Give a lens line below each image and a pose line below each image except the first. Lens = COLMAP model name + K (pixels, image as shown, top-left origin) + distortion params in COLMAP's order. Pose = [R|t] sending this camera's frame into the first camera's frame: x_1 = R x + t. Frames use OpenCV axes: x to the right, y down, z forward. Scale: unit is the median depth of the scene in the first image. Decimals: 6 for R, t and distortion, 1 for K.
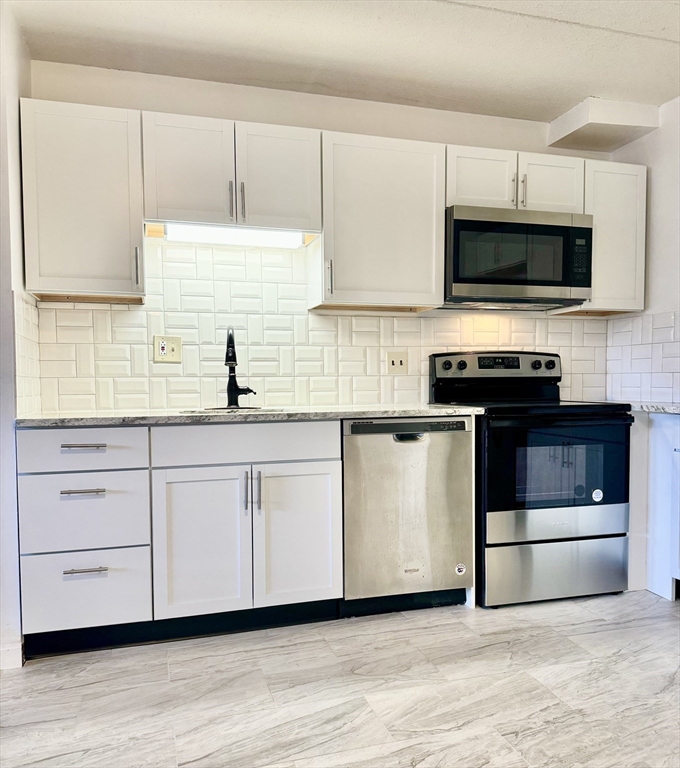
lens RADIAL K [[669.4, 0, 357.9], [0, 669.4, 418.1], [0, 0, 1]] dist [0.172035, -0.329213]
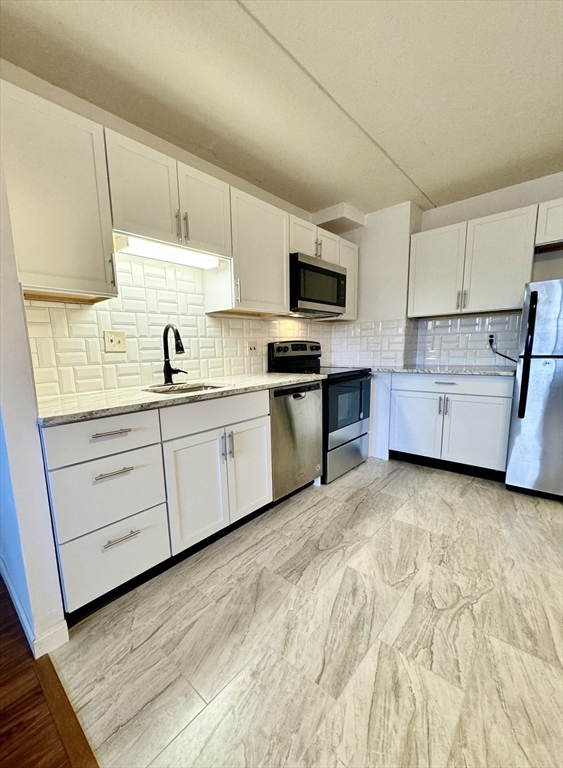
lens RADIAL K [[320.0, 0, 263.3], [0, 320.0, 400.6], [0, 0, 1]] dist [0.000316, -0.000080]
pose [[0.866908, -0.096162, 0.489105, -0.363536], [0.048440, 0.992823, 0.109341, -0.046864], [-0.496109, -0.071096, 0.865345, 0.360738]]
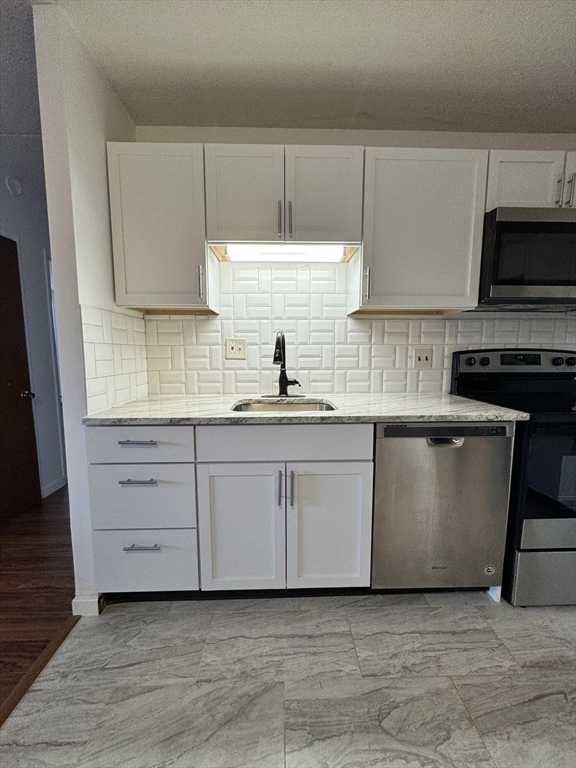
lens RADIAL K [[306.6, 0, 288.0], [0, 306.6, 384.0], [0, 0, 1]] dist [-0.001658, 0.000044]
pose [[0.962012, 0.036759, -0.270522, -0.025781], [-0.021713, 0.998057, 0.058404, -0.074967], [0.272143, -0.050312, 0.960941, 0.488848]]
